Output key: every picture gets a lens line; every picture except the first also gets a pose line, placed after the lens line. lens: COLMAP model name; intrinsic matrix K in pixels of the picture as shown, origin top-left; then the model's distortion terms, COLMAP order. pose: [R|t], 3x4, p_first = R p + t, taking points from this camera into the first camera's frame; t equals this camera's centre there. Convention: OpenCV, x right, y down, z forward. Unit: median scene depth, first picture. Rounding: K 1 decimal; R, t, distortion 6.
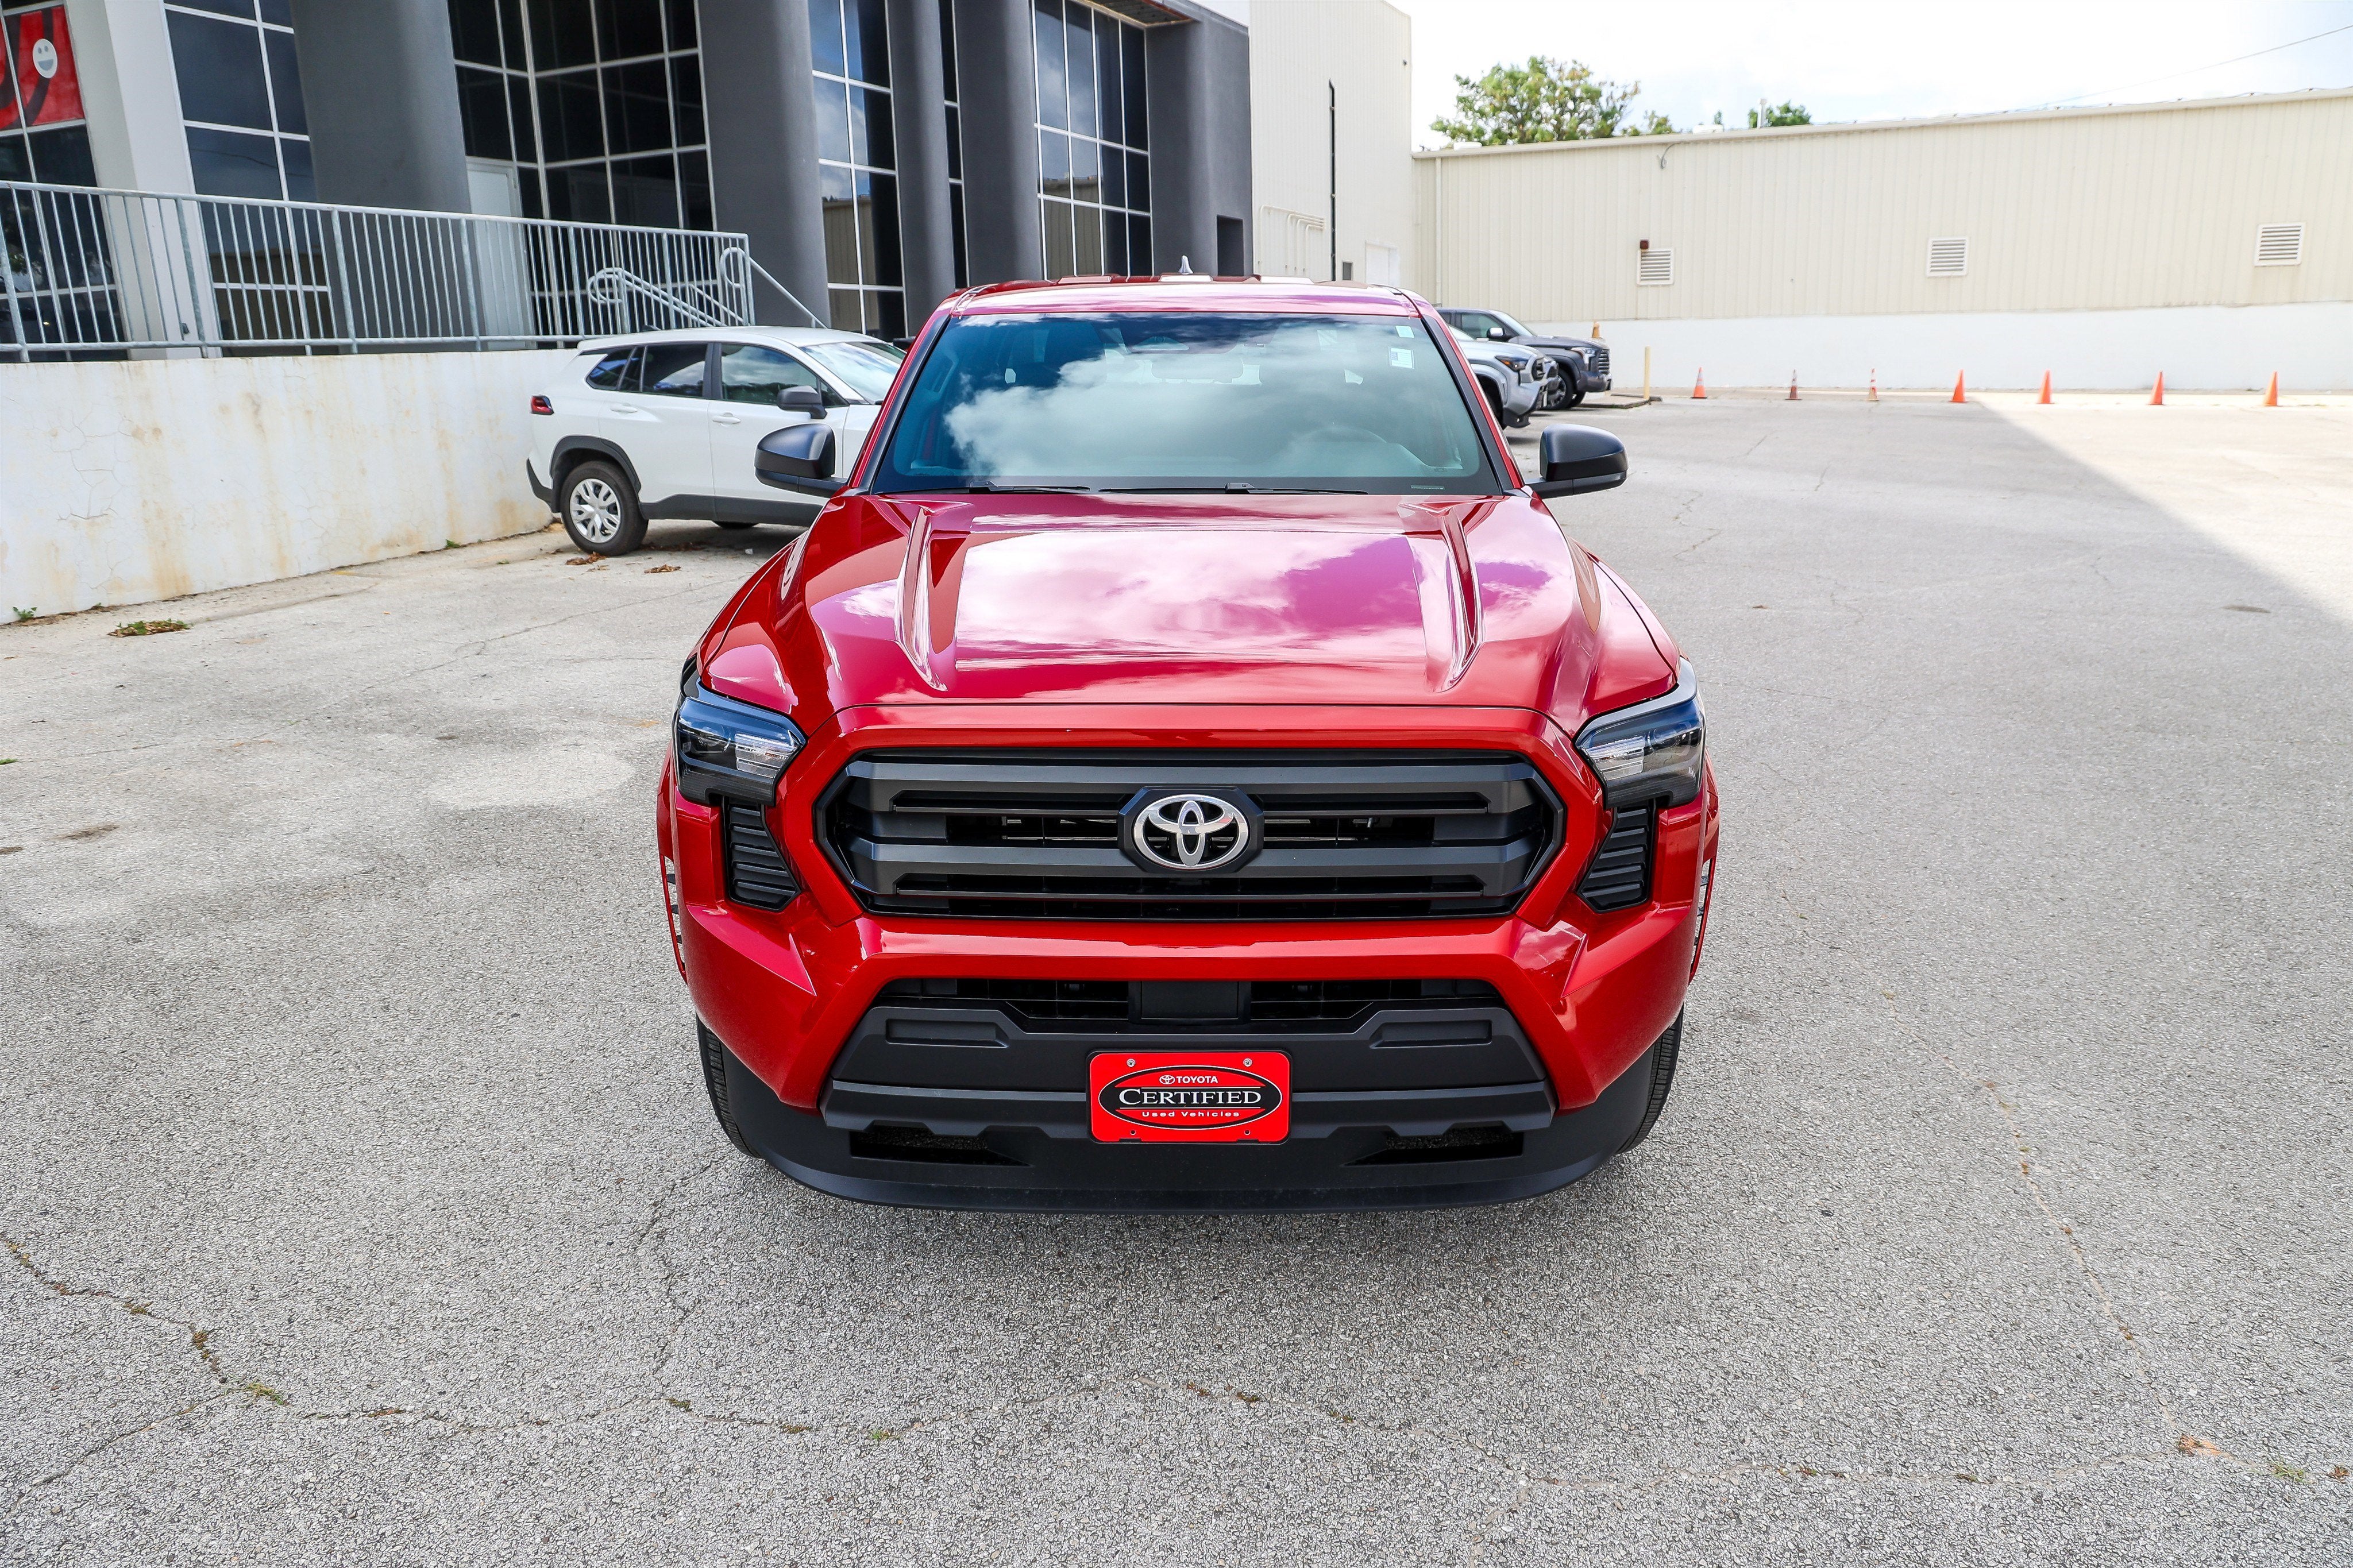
lens RADIAL K [[1595.4, 0, 1208.6], [0, 1595.4, 742.9], [0, 0, 1]] dist [-0.083576, 0.049443]
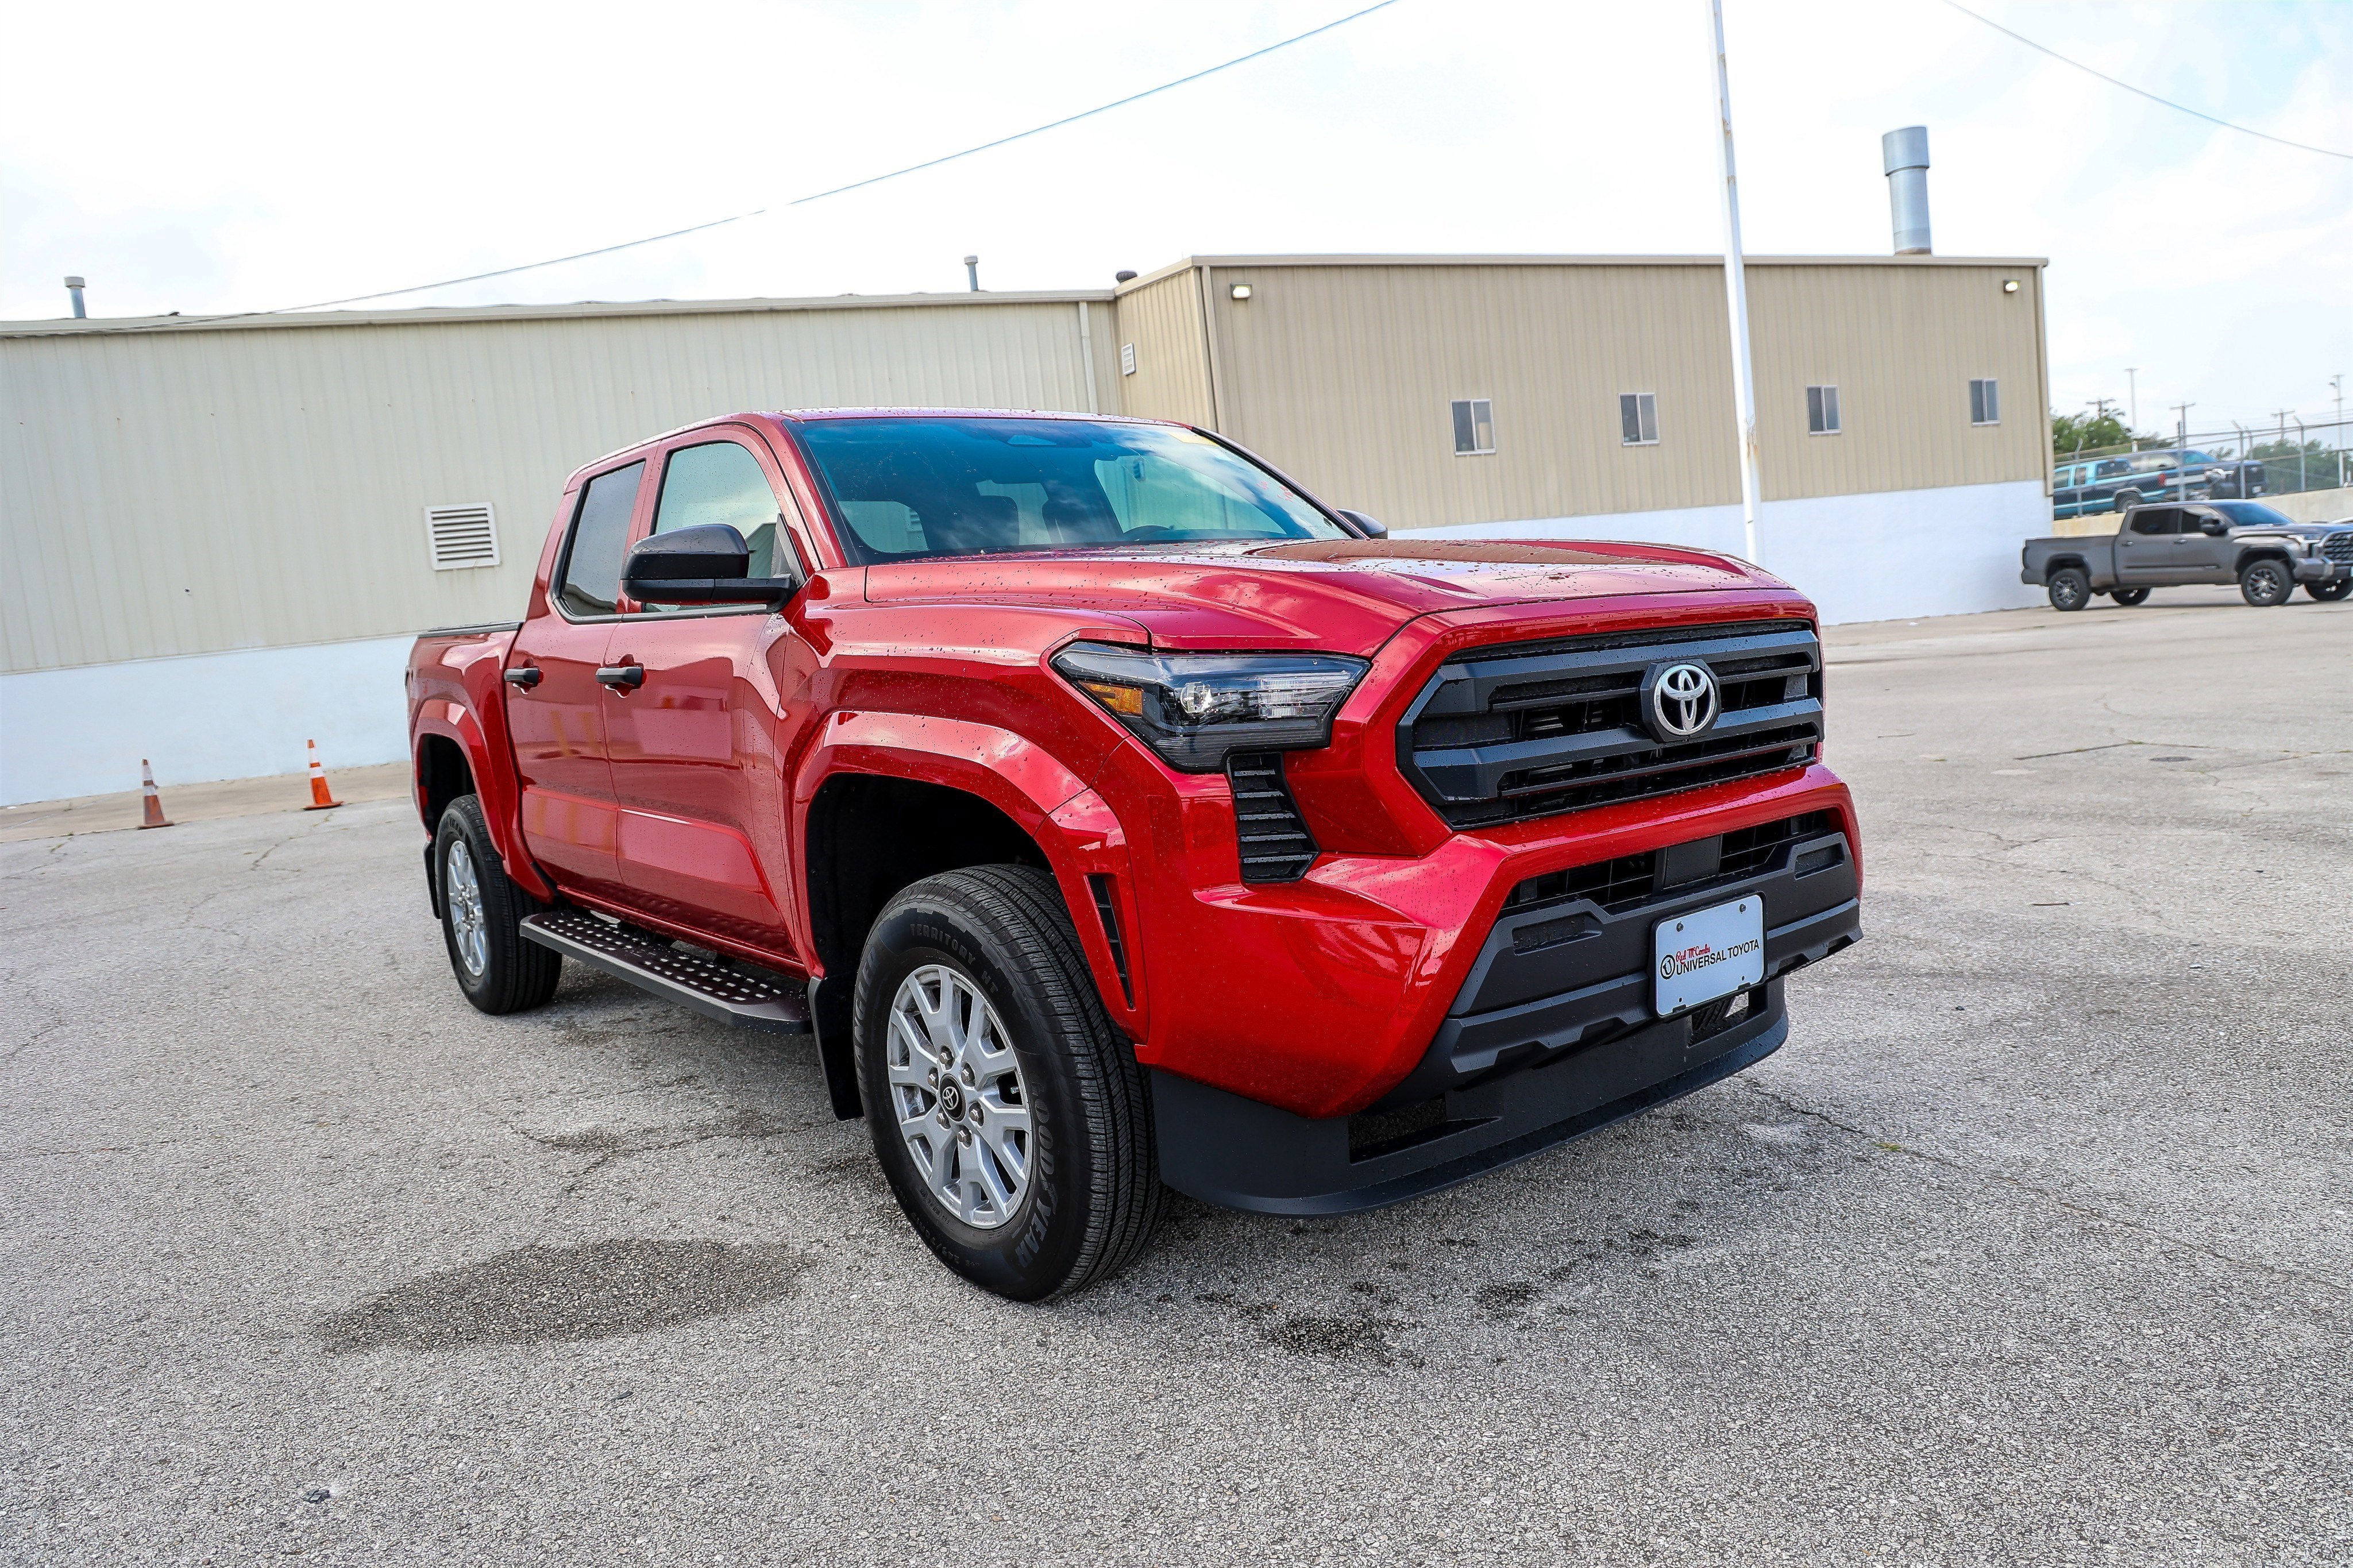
lens RADIAL K [[1595.4, 0, 1194.5], [0, 1595.4, 783.2], [0, 0, 1]] dist [-0.083576, 0.049443]
pose [[0.791447, -0.120646, 0.599213, -0.909452], [0.233190, 0.965779, -0.113549, 0.151503], [-0.565009, 0.229598, 0.792496, 0.321908]]
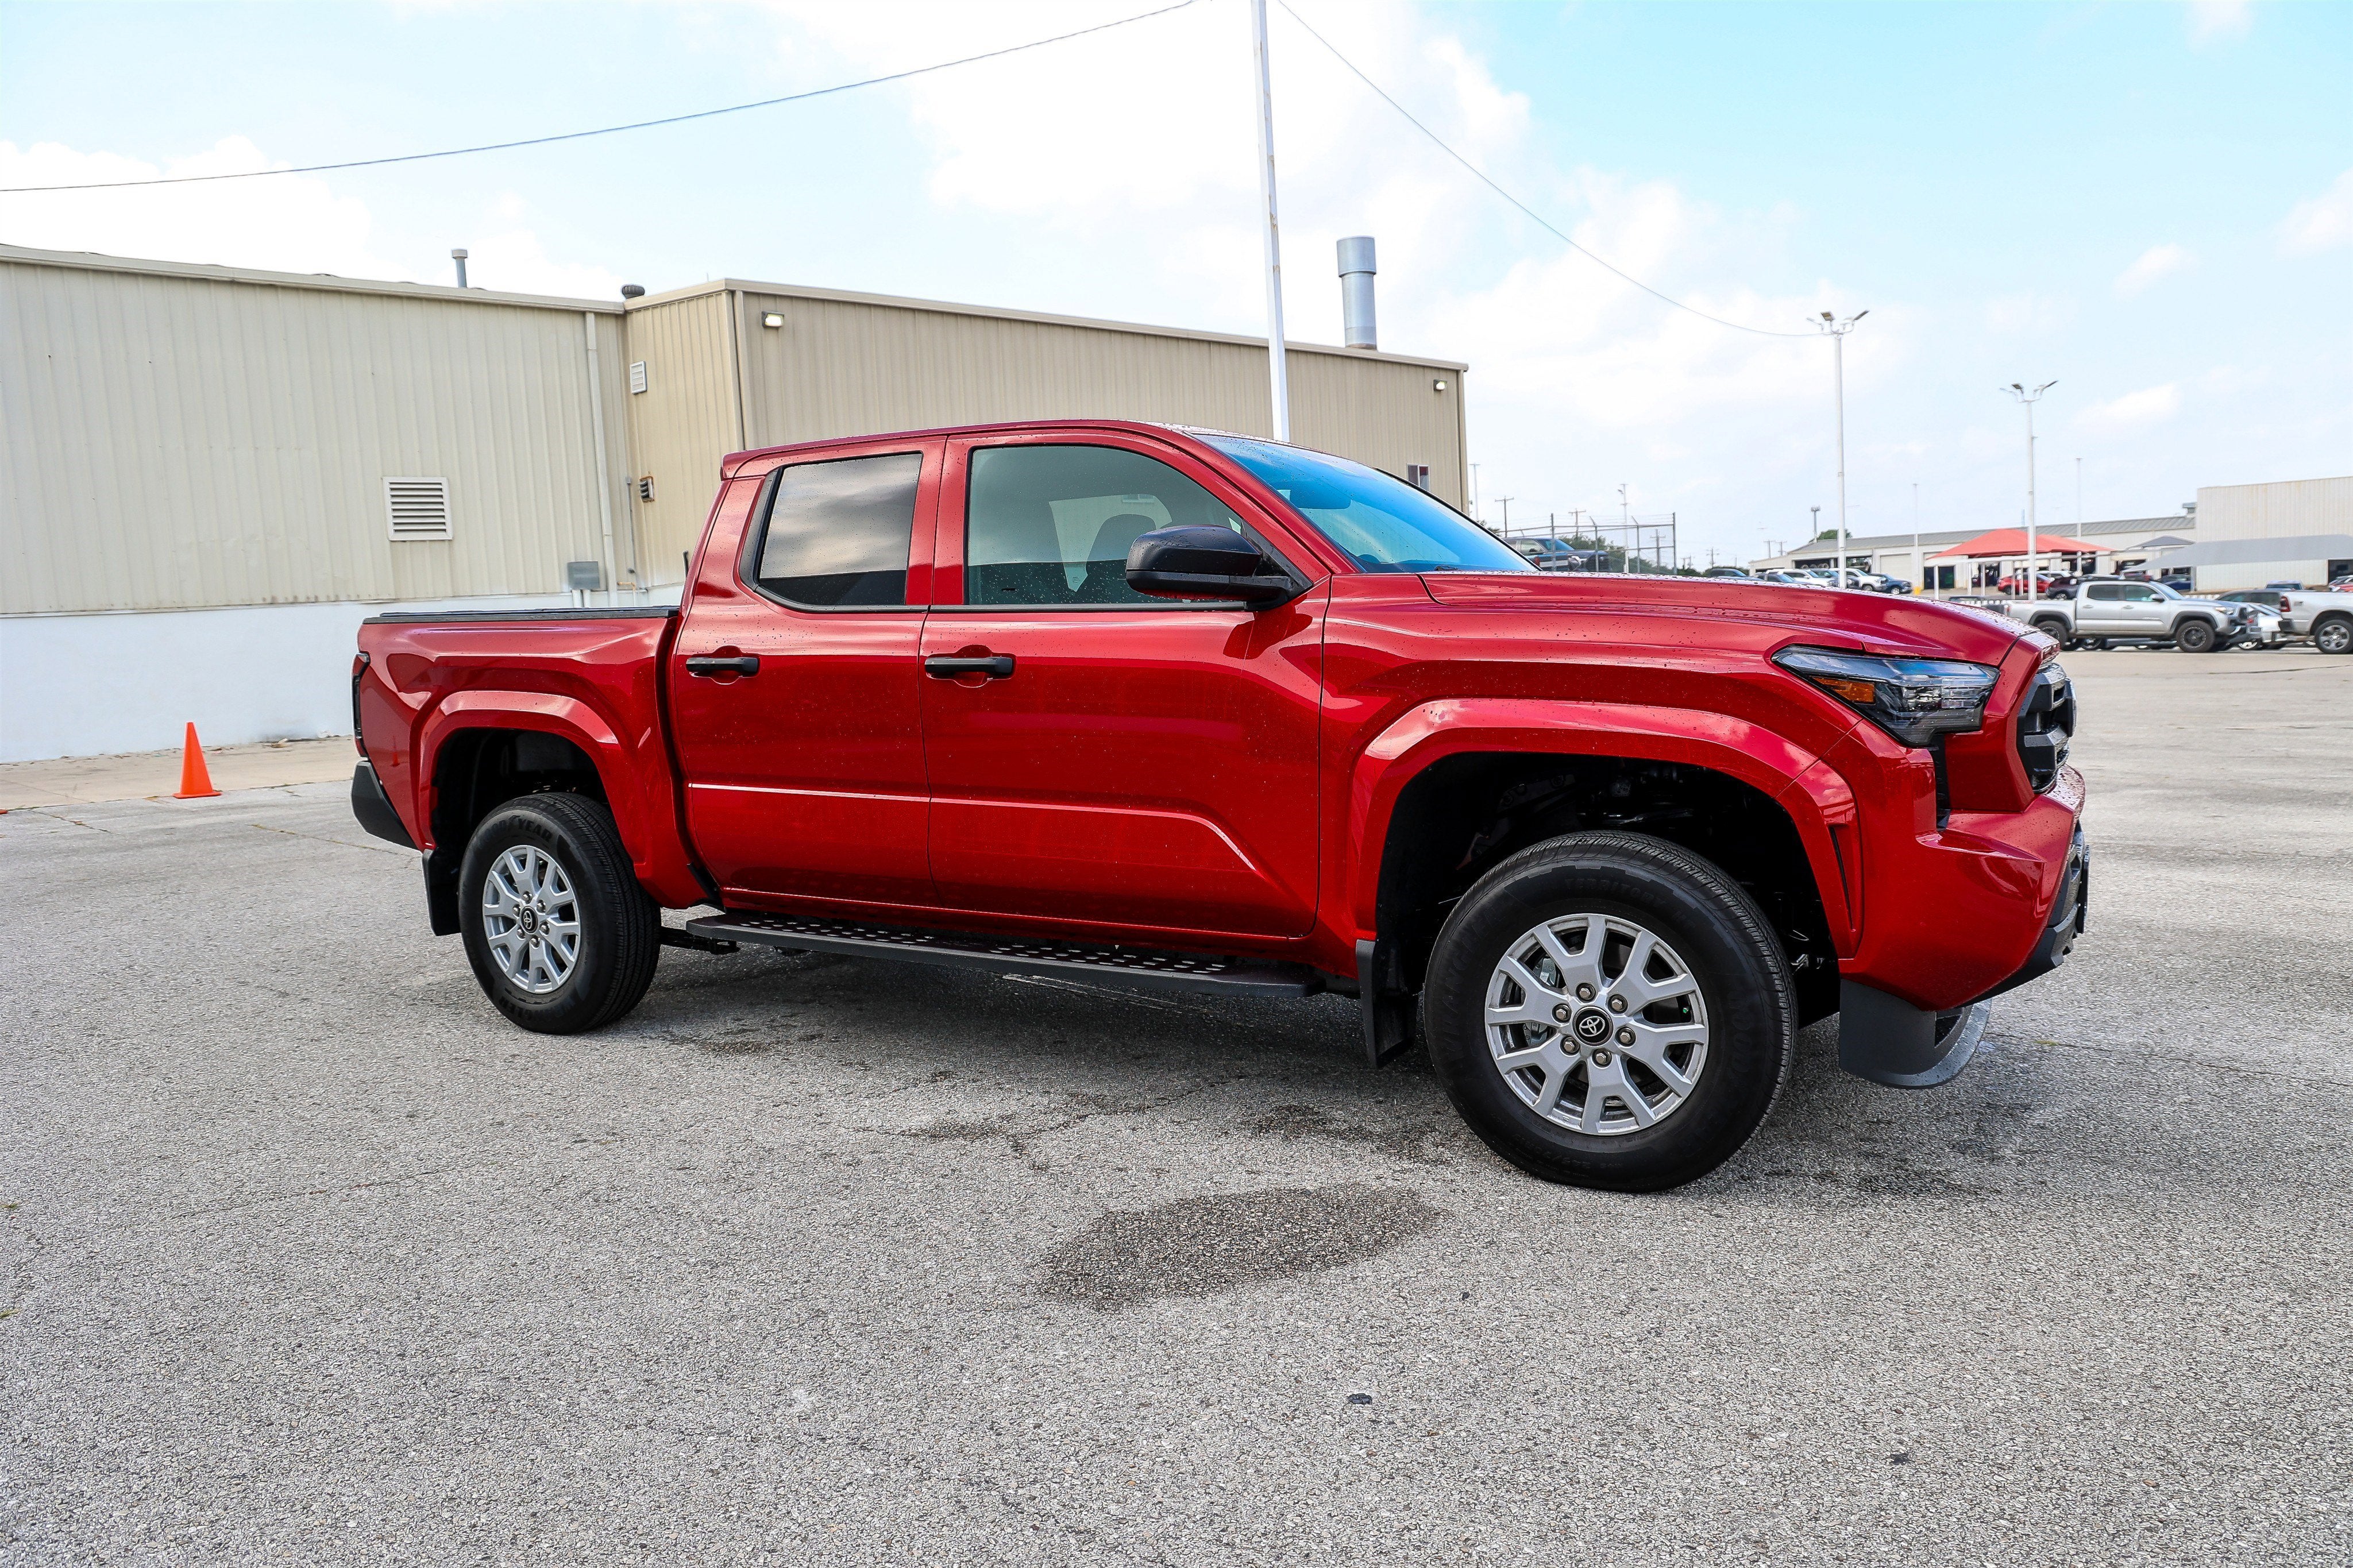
lens RADIAL K [[1595.4, 0, 1198.2], [0, 1595.4, 776.7], [0, 0, 1]] dist [-0.083576, 0.049443]
pose [[0.509238, -0.093242, 0.855560, -1.682949], [0.259240, 0.964560, -0.049182, -0.022693], [-0.820653, 0.246840, 0.515363, 0.895165]]
